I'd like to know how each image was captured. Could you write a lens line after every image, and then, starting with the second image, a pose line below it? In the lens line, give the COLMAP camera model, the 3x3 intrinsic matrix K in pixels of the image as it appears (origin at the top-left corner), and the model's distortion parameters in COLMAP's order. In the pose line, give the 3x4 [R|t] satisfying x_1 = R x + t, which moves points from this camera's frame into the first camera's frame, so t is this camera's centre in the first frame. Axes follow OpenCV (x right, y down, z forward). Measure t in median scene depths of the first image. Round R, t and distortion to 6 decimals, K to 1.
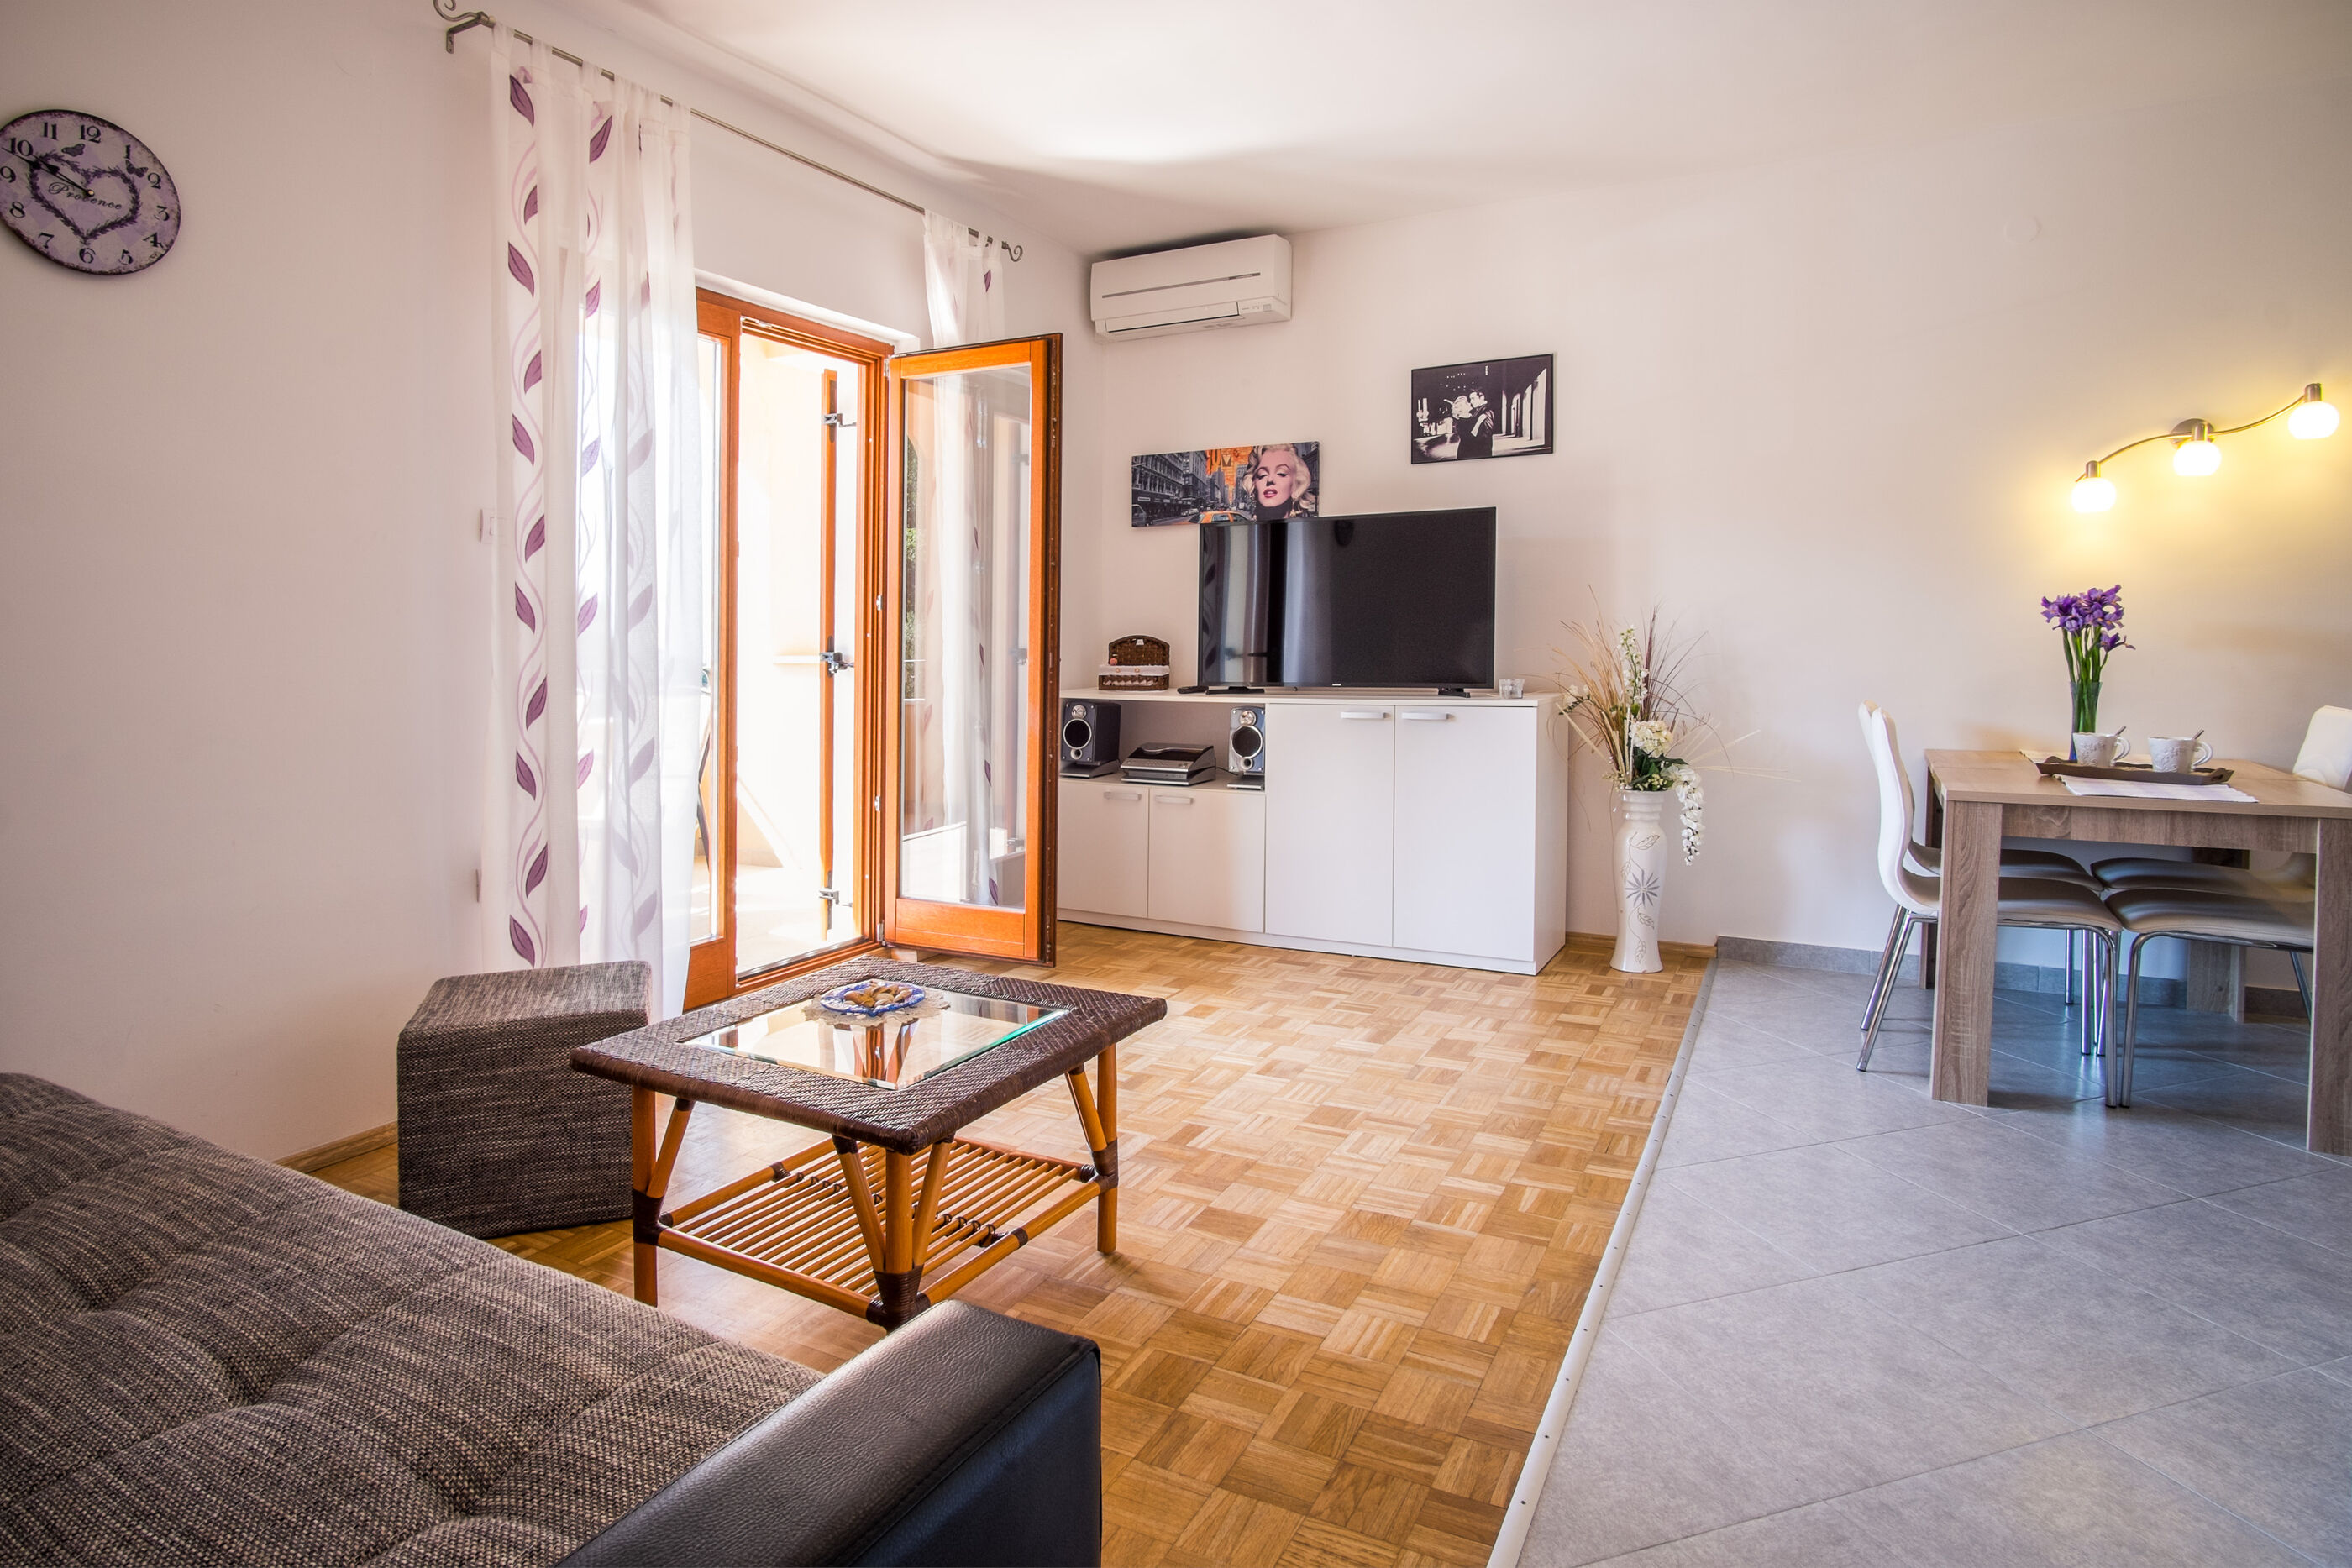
lens RADIAL K [[1297.3, 0, 1148.7], [0, 1297.3, 620.3], [0, 0, 1]] dist [-0.023078, 0.004931]
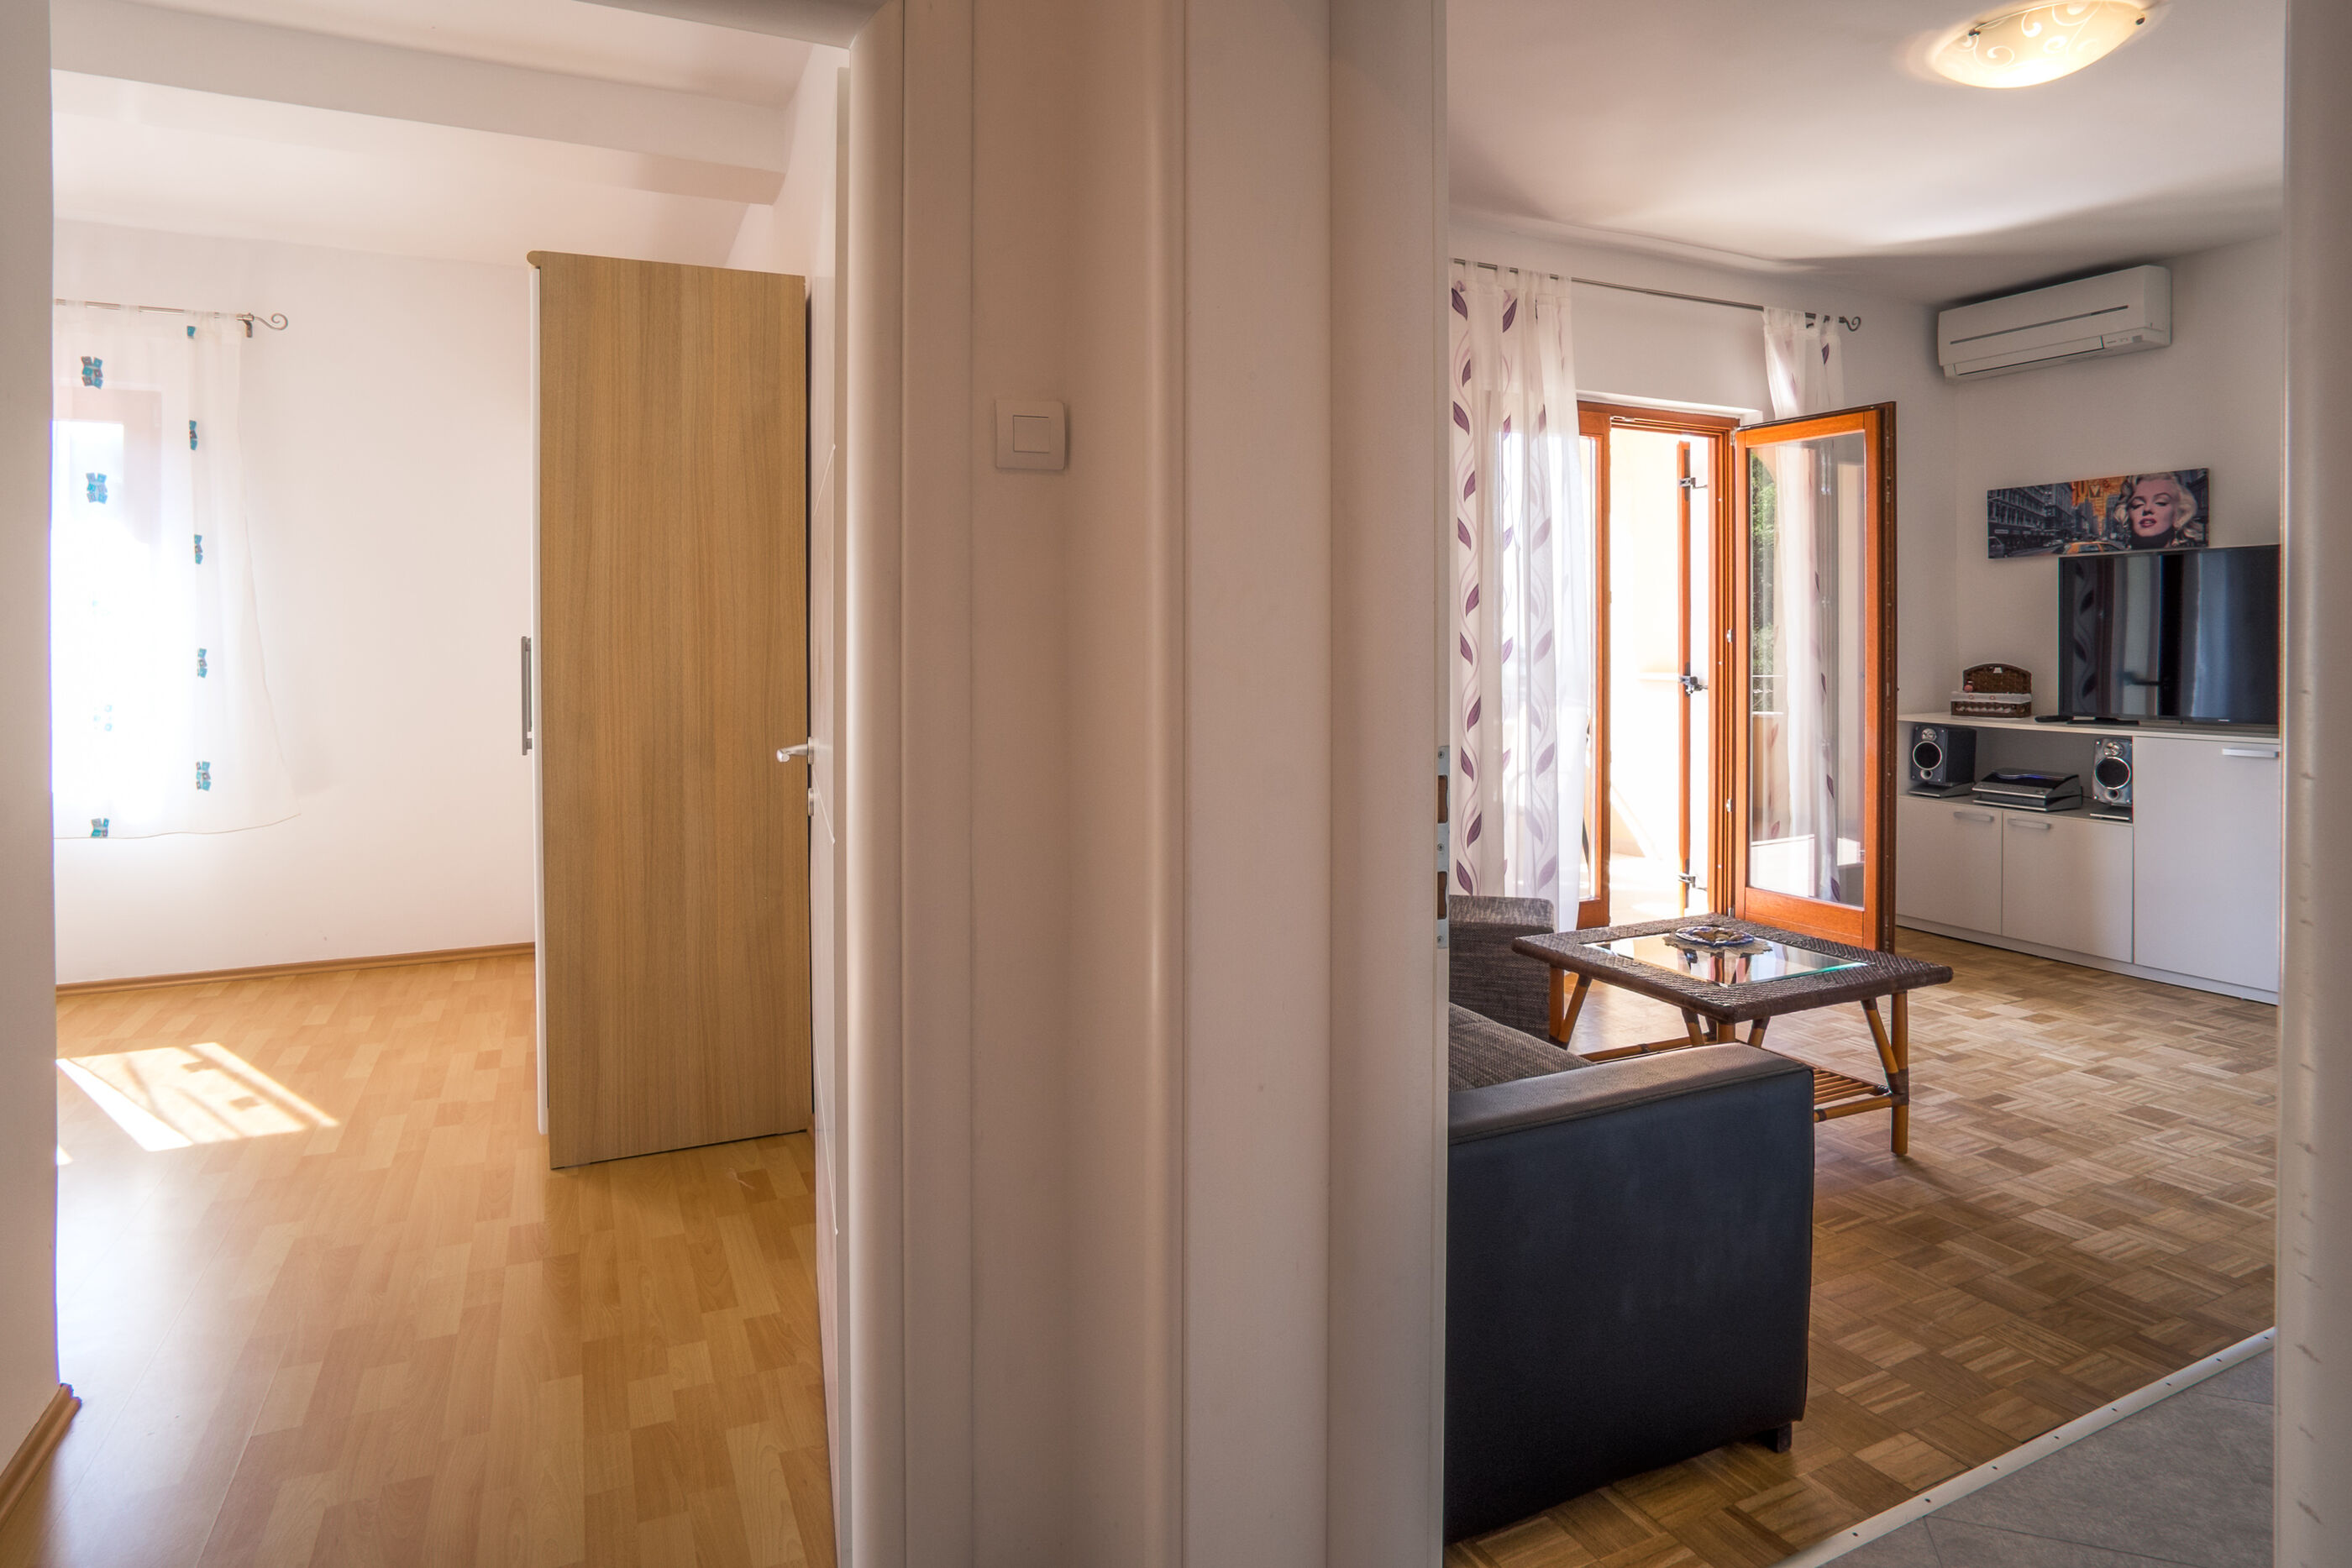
lens RADIAL K [[1287.7, 0, 1152.1], [0, 1287.7, 600.0], [0, 0, 1]] dist [-0.041558, 0.013436]
pose [[0.800414, -0.011596, -0.599335, 0.072798], [0.001571, 0.999850, -0.017248, -0.028041], [0.599445, 0.012864, 0.800312, -0.262614]]
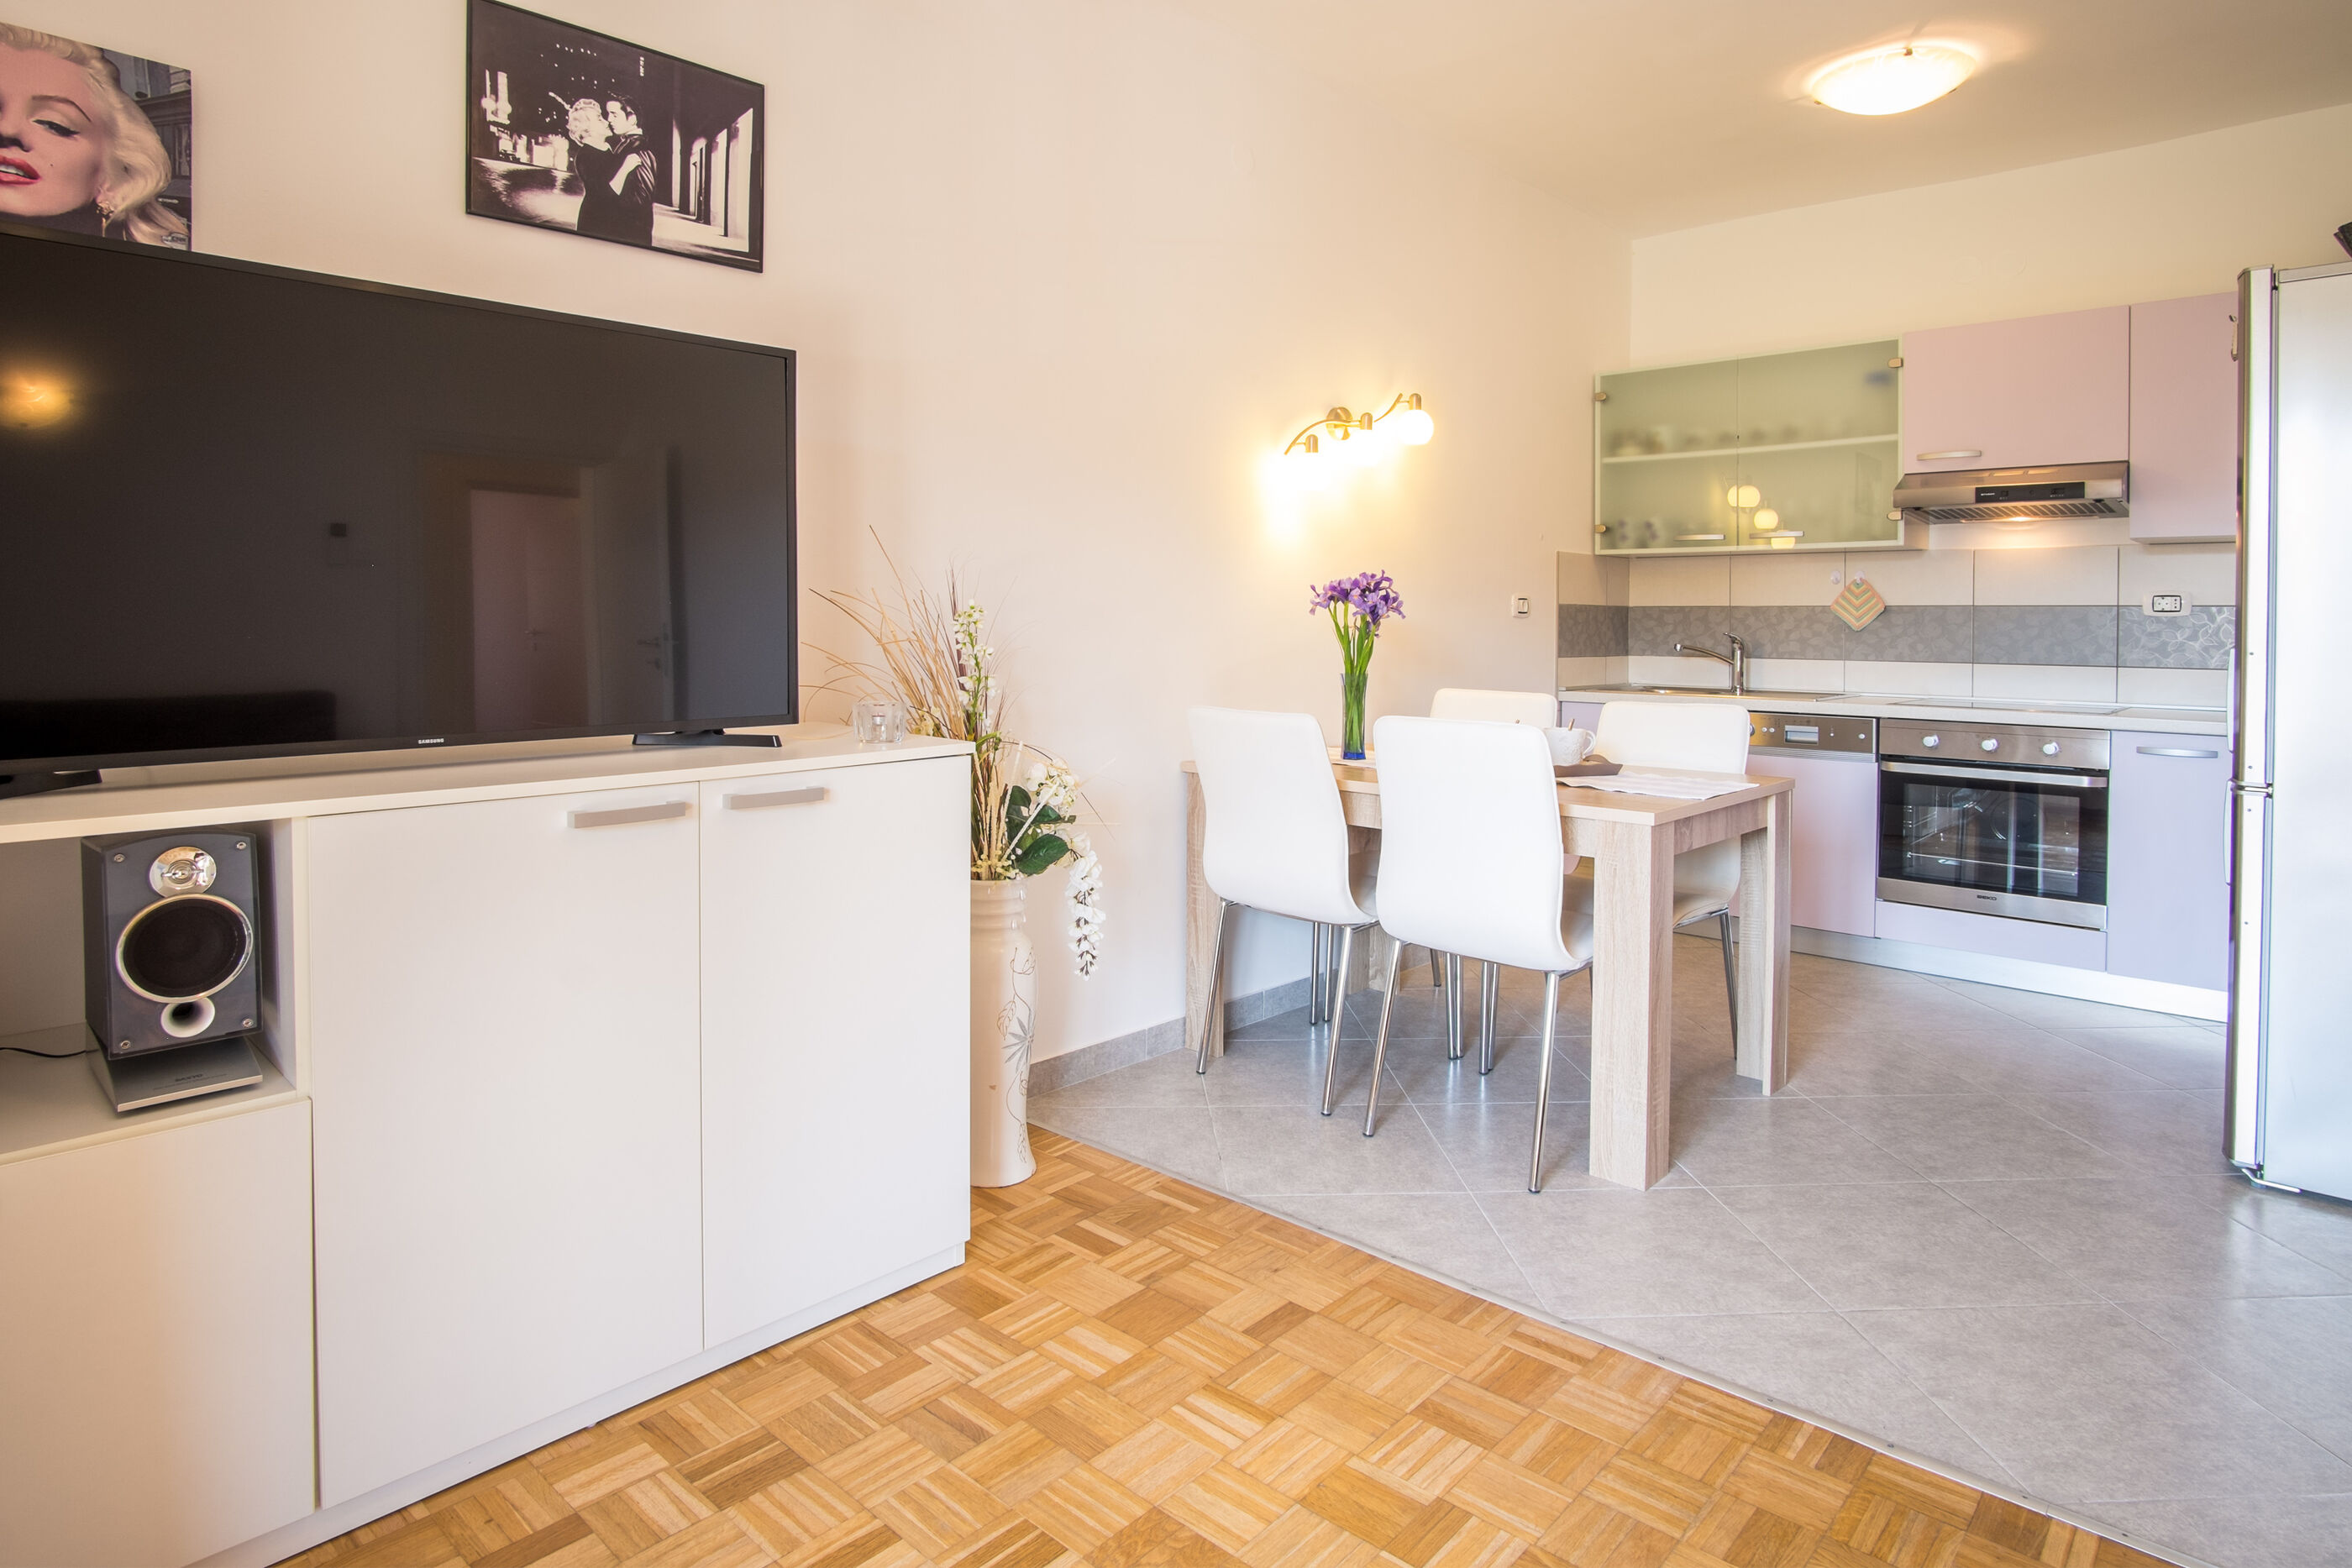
lens RADIAL K [[1297.3, 0, 1152.8], [0, 1297.3, 644.1], [0, 0, 1]] dist [-0.023078, 0.004931]
pose [[0.248844, -0.011546, 0.968475, -0.175026], [-0.021126, 0.999626, 0.017346, 0.011671], [-0.968313, -0.024777, 0.248507, 0.752847]]
